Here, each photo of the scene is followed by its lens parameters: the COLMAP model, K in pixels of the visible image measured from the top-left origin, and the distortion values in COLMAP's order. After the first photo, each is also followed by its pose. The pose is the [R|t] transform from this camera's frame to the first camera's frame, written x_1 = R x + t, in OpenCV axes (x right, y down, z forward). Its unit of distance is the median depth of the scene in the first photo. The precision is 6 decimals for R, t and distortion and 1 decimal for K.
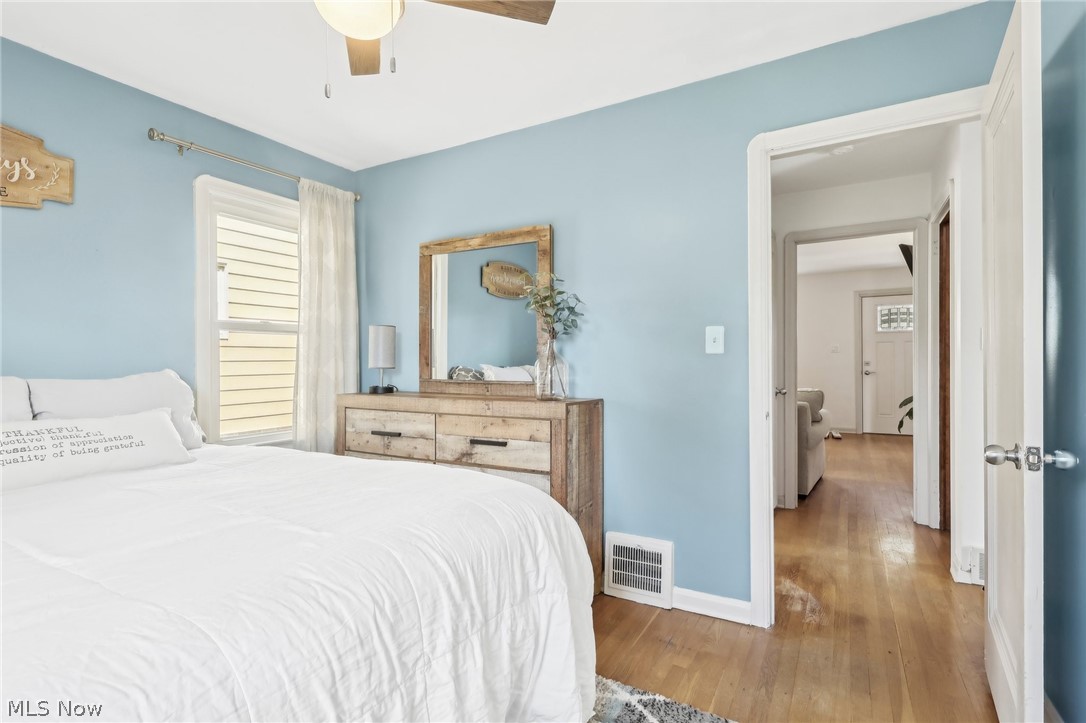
lens RADIAL K [[510.9, 0, 543.0], [0, 510.9, 361.5], [0, 0, 1]] dist [-0.000613, -0.000116]
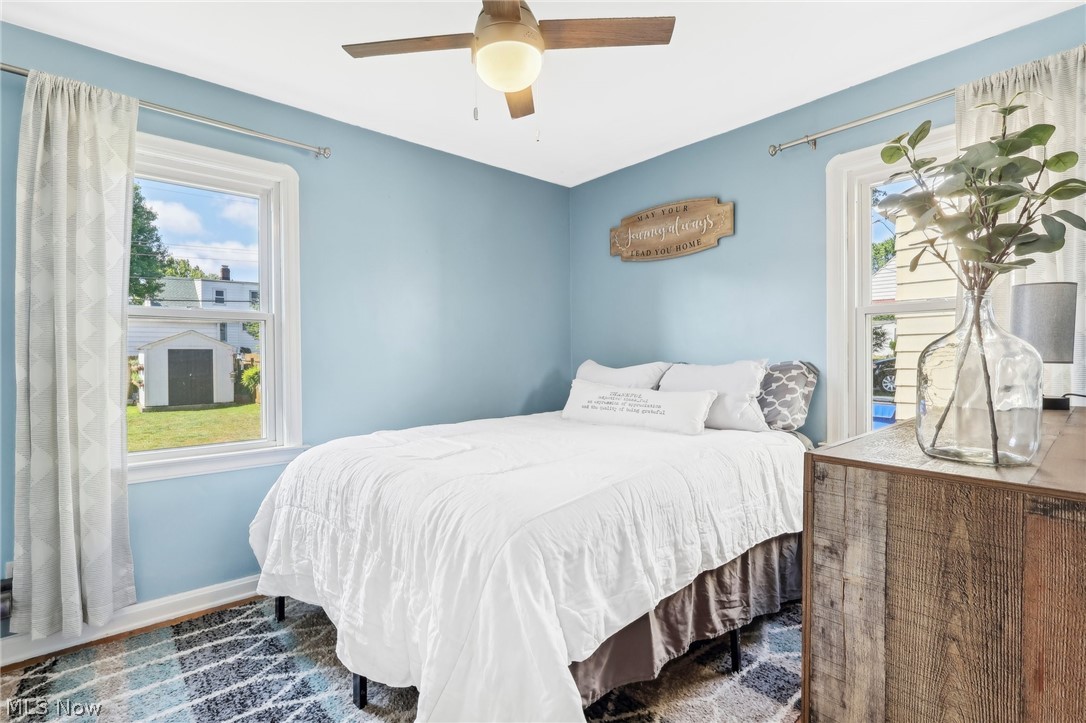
lens RADIAL K [[510.9, 0, 543.0], [0, 510.9, 361.5], [0, 0, 1]] dist [-0.000613, -0.000116]
pose [[-0.318992, 0.013908, -0.947655, 0.583361], [0.006510, 0.999901, 0.012483, 0.005185], [0.947735, -0.002187, -0.319051, 1.090259]]
